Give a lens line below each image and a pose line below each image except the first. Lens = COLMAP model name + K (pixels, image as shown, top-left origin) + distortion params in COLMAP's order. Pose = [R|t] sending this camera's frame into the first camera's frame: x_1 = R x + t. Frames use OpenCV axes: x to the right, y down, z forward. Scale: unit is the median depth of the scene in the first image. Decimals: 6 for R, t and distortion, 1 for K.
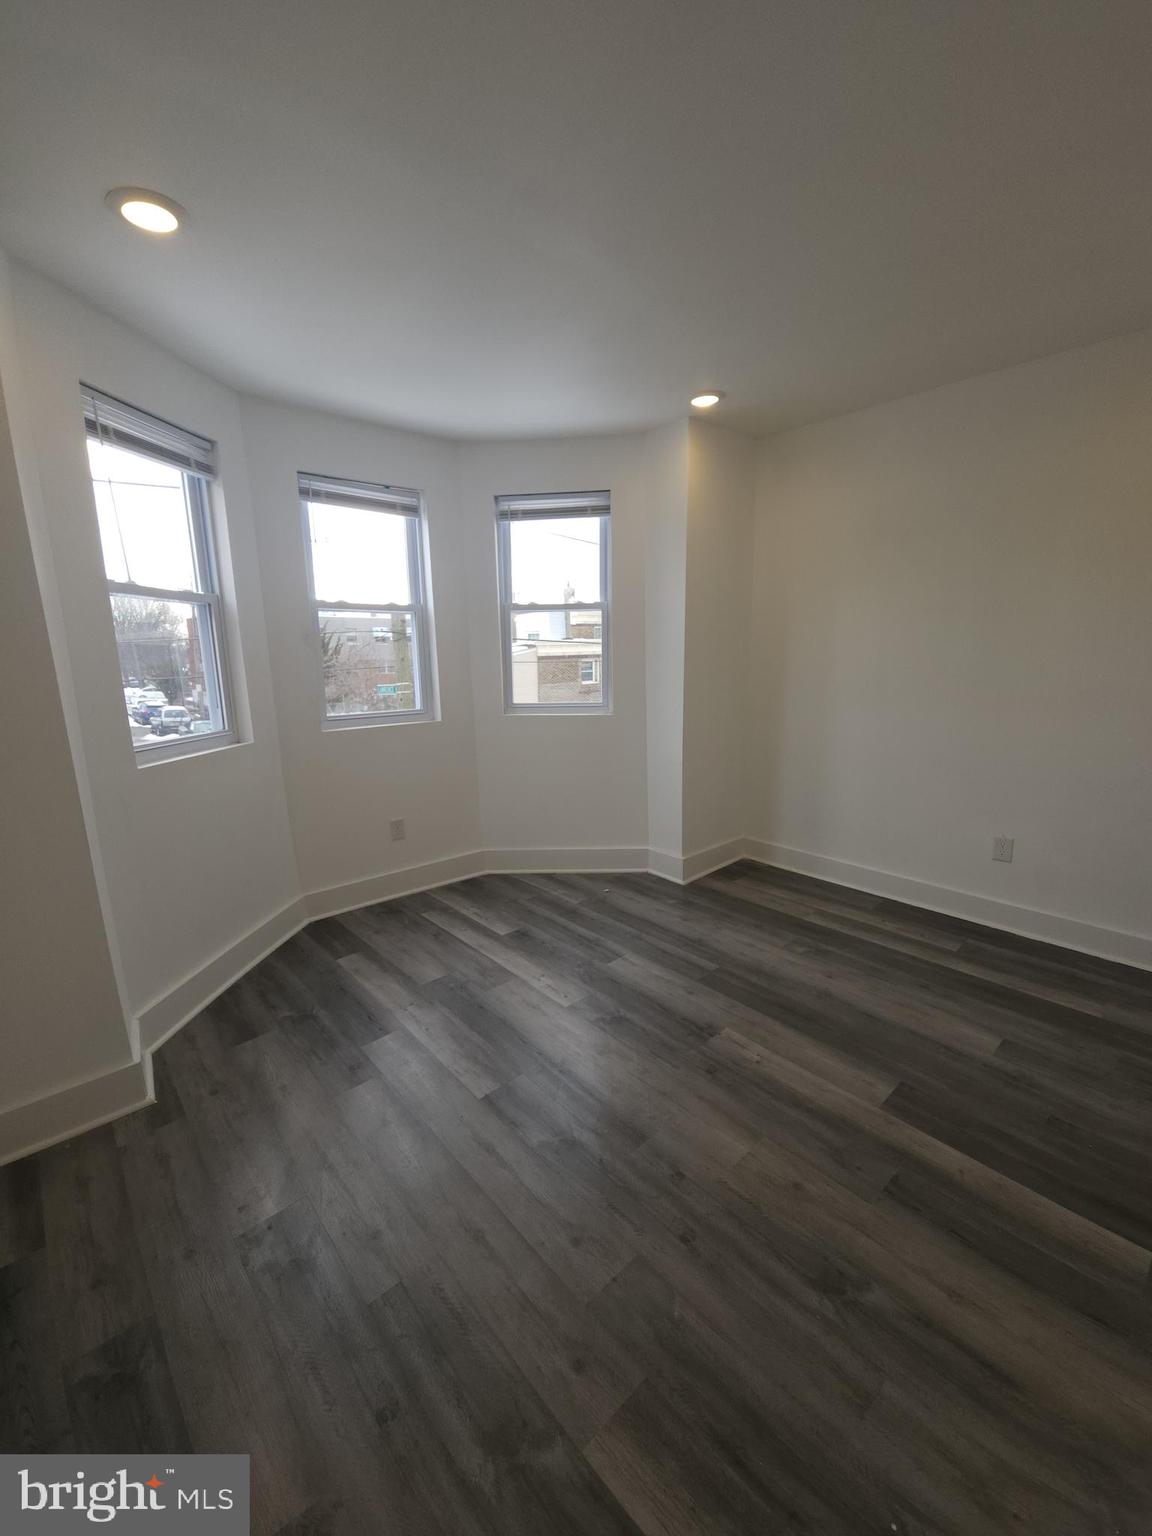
lens RADIAL K [[618.2, 0, 576.0], [0, 618.2, 768.0], [0, 0, 1]] dist [-0.001534, -0.000399]
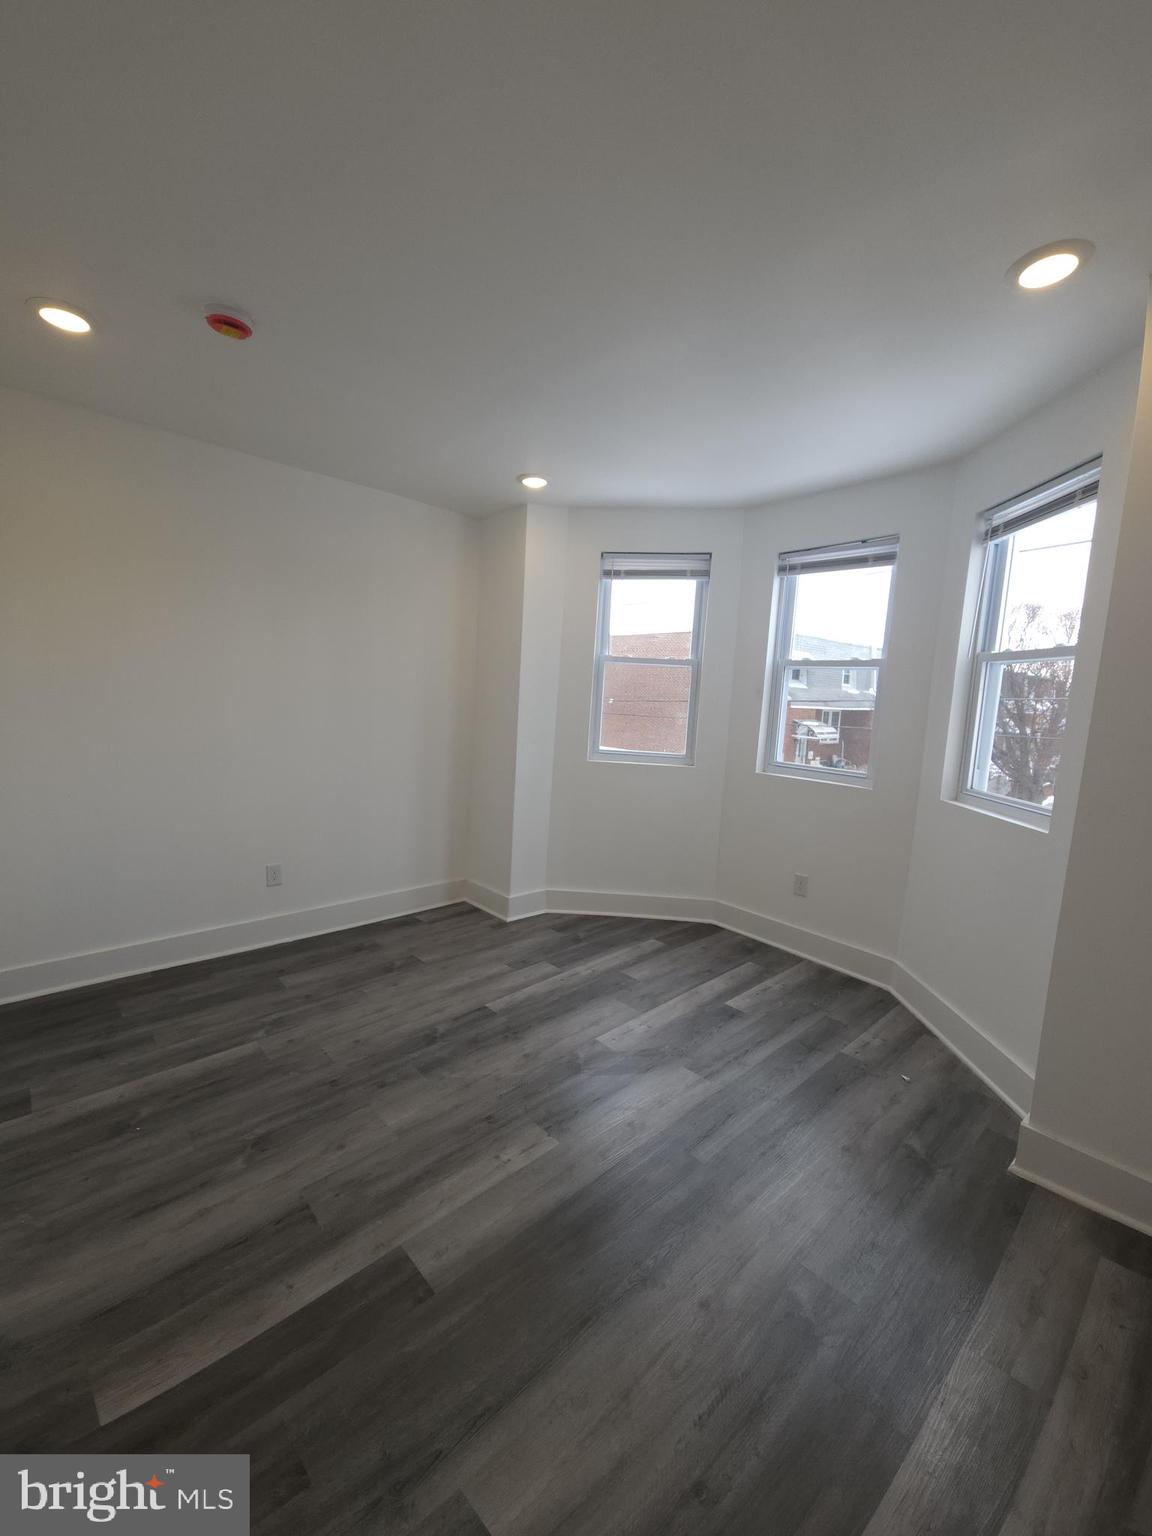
lens RADIAL K [[618.2, 0, 576.0], [0, 618.2, 768.0], [0, 0, 1]] dist [-0.001534, -0.000399]
pose [[0.025760, 0.140688, -0.989719, 0.897233], [-0.233937, 0.963405, 0.130858, -0.174567], [0.971911, 0.228160, 0.057729, 0.751007]]
